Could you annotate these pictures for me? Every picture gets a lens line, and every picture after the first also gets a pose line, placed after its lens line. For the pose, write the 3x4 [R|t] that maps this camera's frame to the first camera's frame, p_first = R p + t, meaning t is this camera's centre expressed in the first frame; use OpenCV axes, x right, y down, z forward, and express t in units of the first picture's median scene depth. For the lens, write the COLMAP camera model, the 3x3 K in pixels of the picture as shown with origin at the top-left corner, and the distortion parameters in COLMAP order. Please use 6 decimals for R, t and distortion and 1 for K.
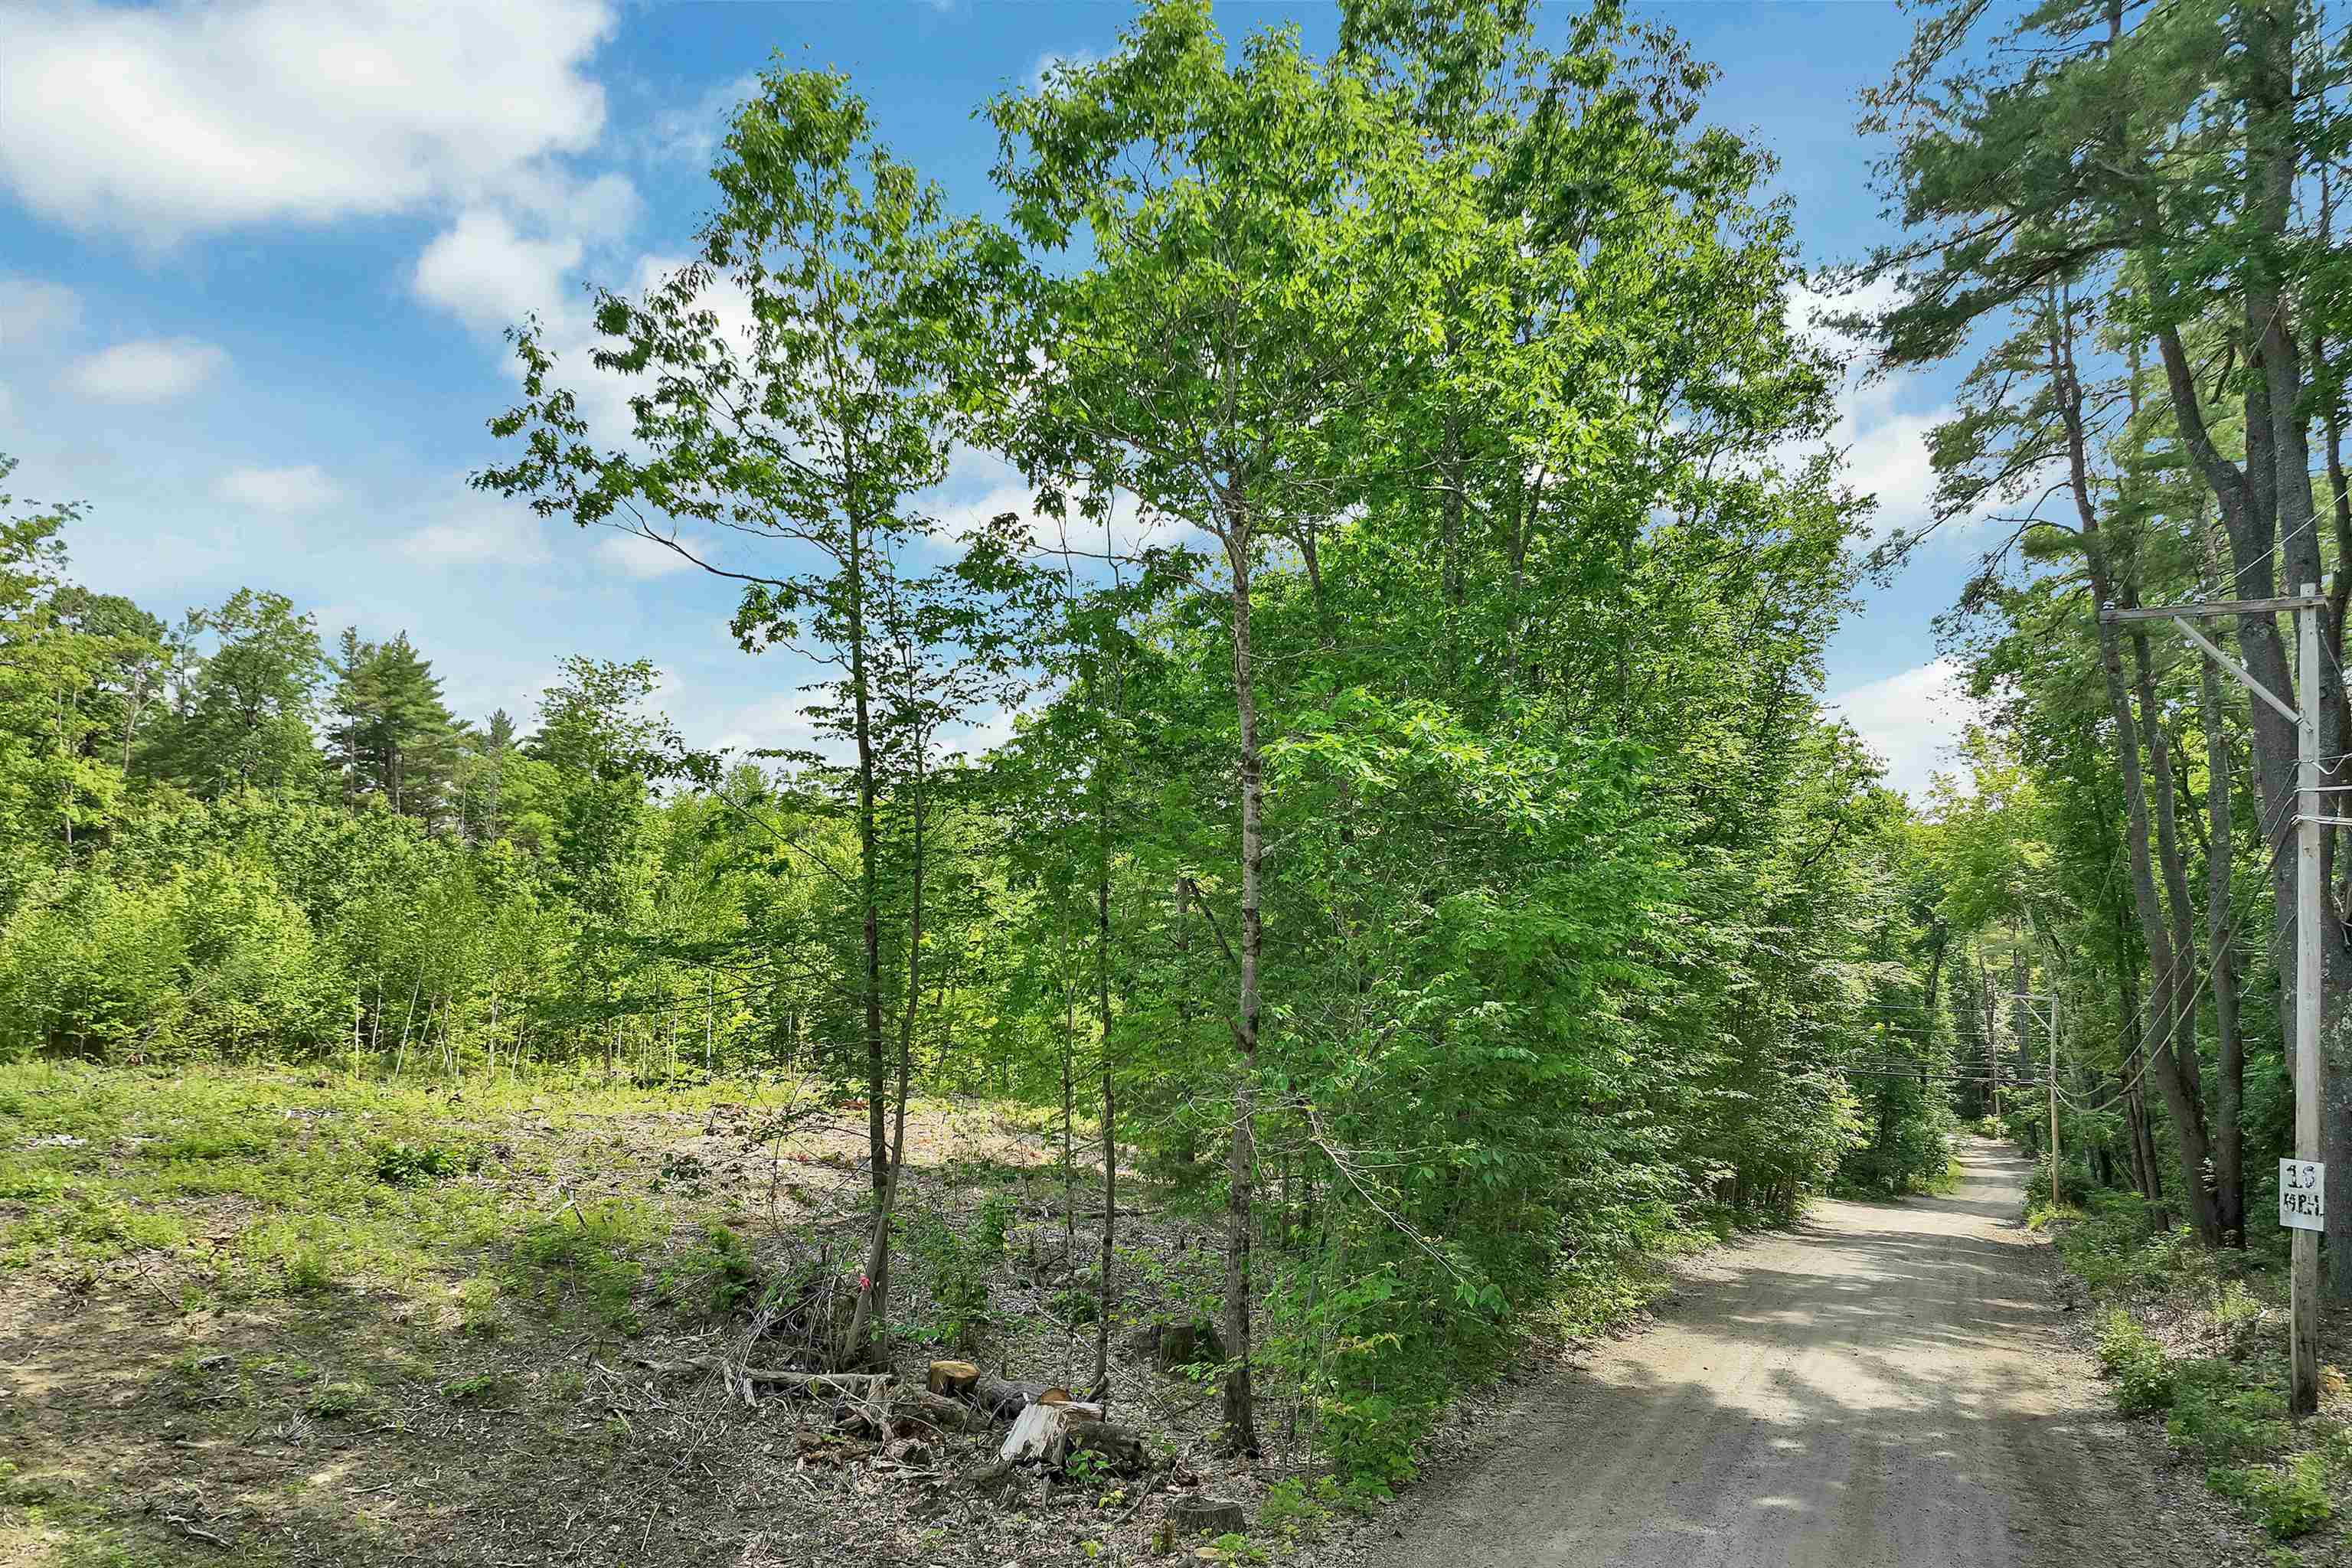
lens RADIAL K [[1675.0, 0, 1173.1], [0, 1675.0, 879.0], [0, 0, 1]] dist [0.000304, 0.011082]
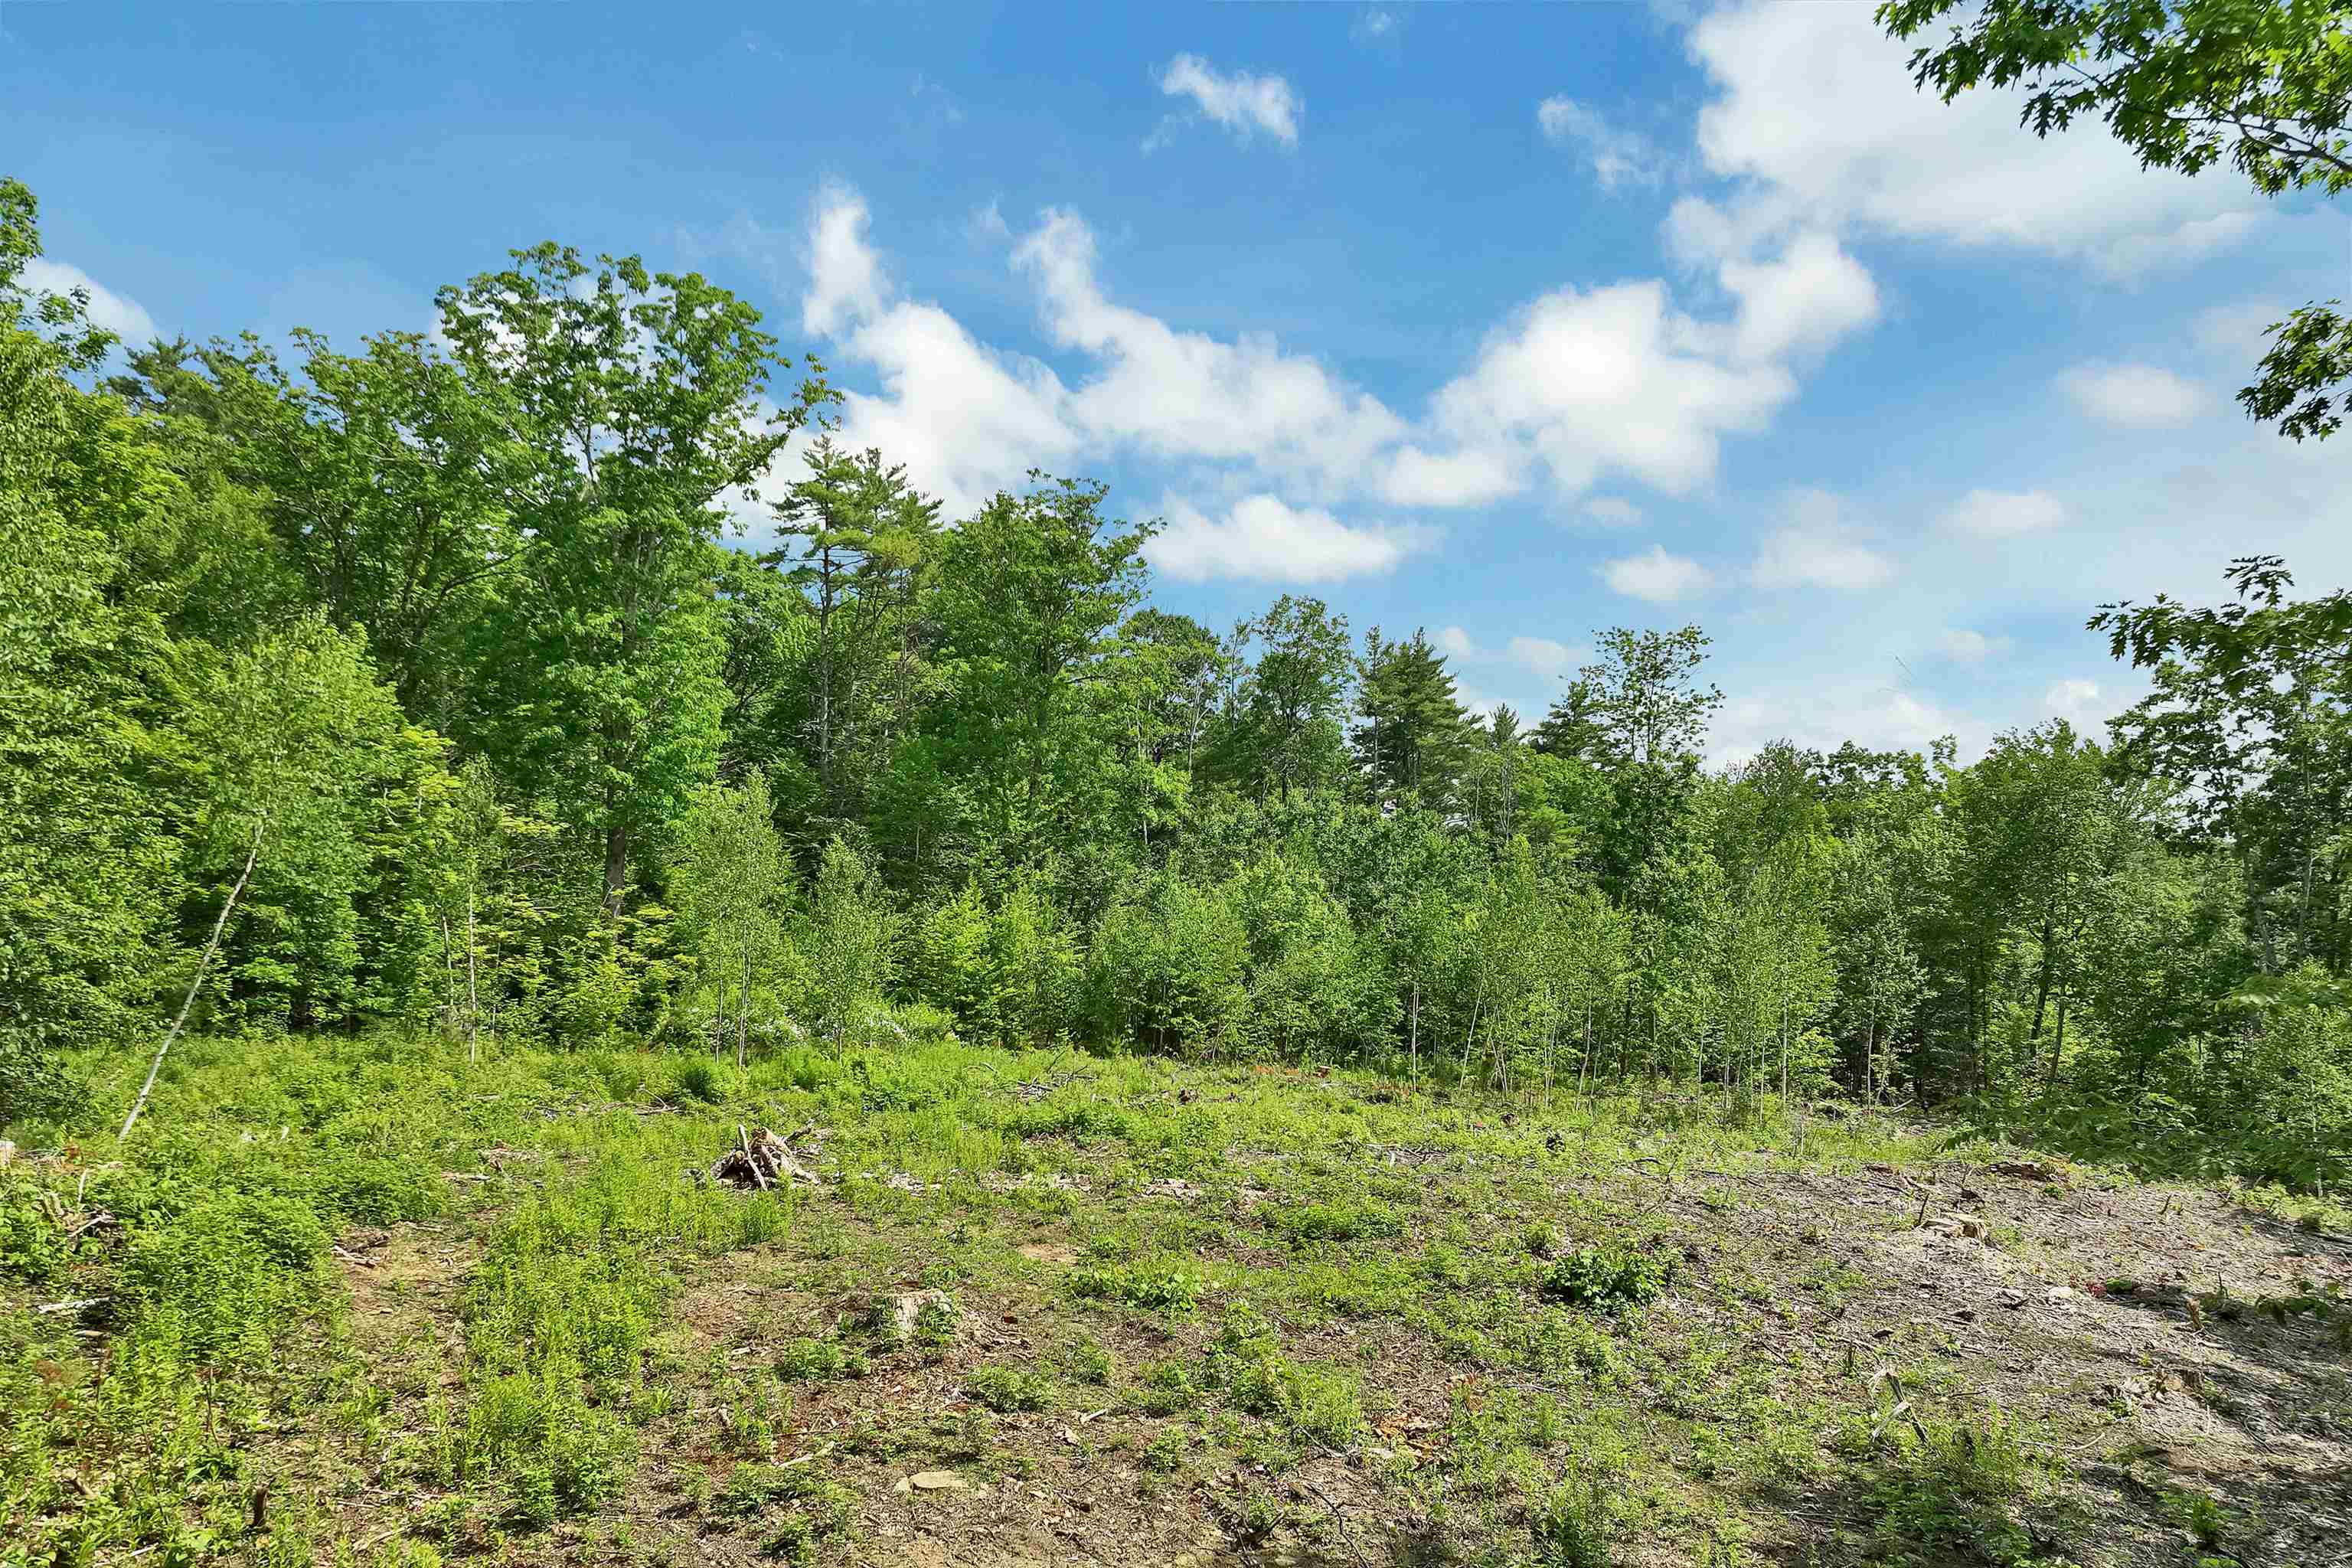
lens RADIAL K [[1675.0, 0, 1173.1], [0, 1675.0, 879.0], [0, 0, 1]] dist [0.000304, 0.011082]
pose [[0.848004, -0.002333, -0.529984, -0.080078], [0.003179, 0.999995, 0.000685, 0.000593], [0.529980, -0.002266, 0.848007, 0.106648]]
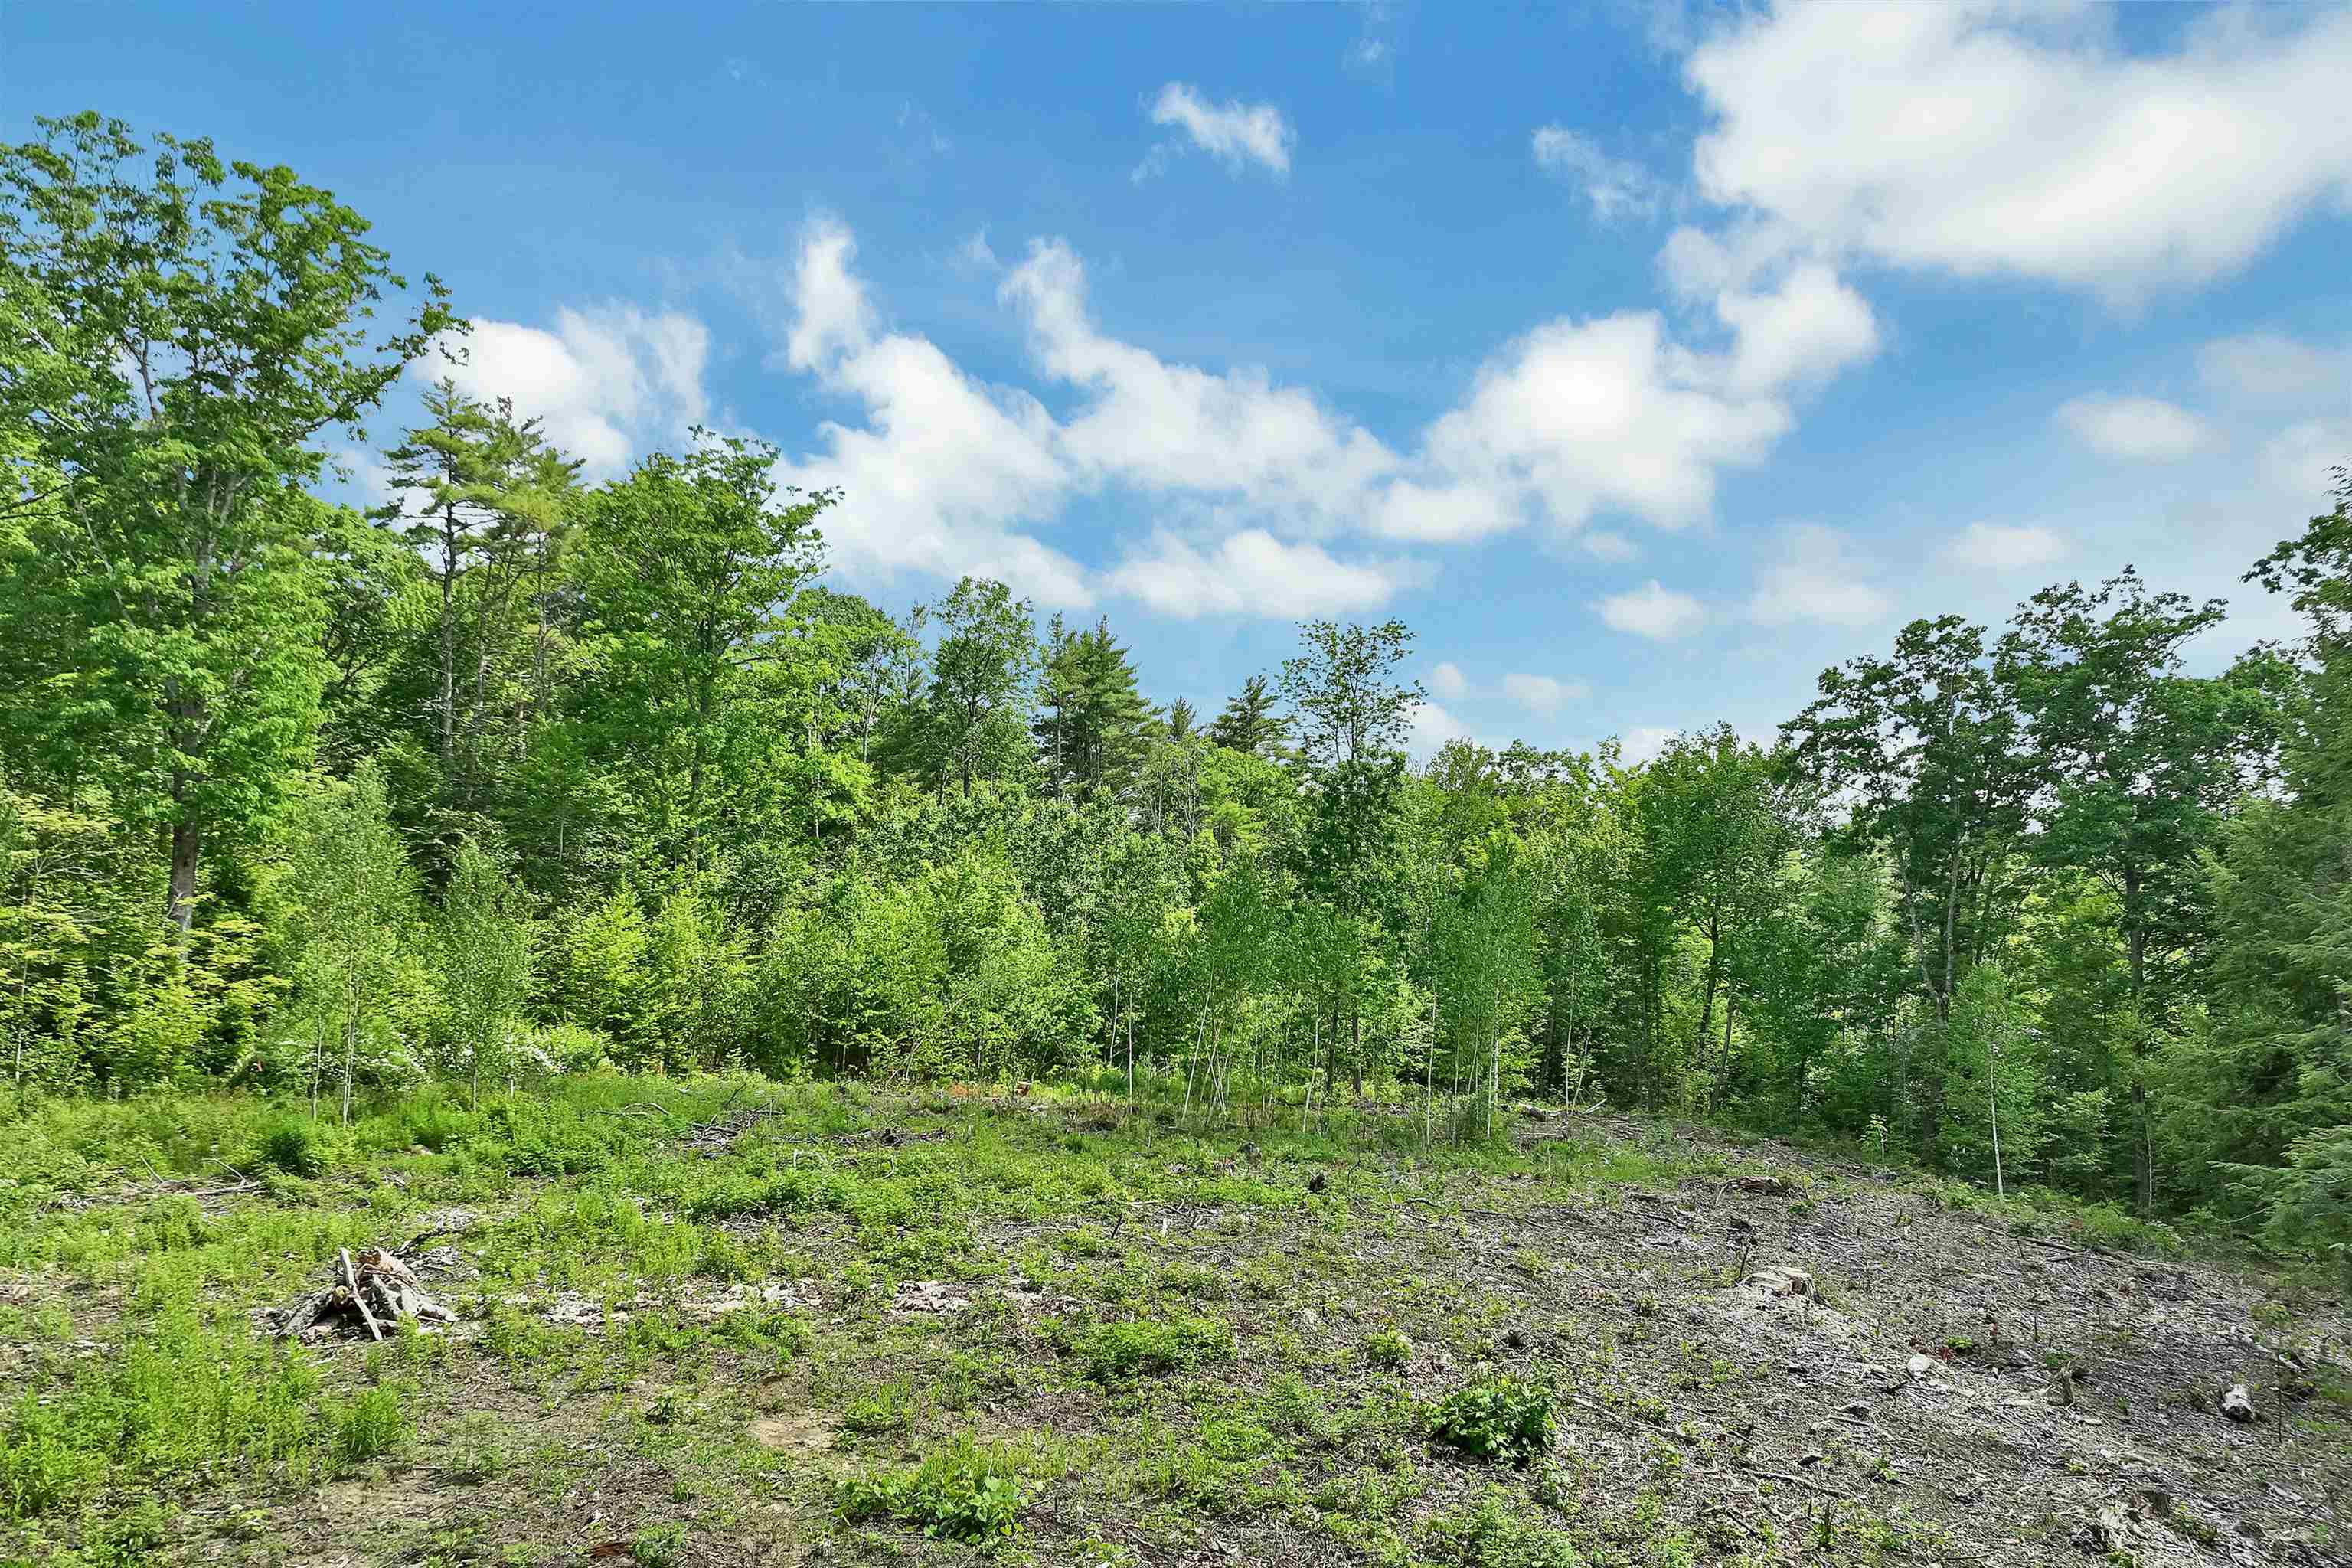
lens RADIAL K [[1675.0, 0, 1173.1], [0, 1675.0, 879.0], [0, 0, 1]] dist [0.000304, 0.011082]
pose [[0.937978, -0.000480, -0.346694, -0.123981], [0.003603, 0.999959, 0.008364, -0.005806], [0.346676, -0.009095, 0.937941, 0.149527]]
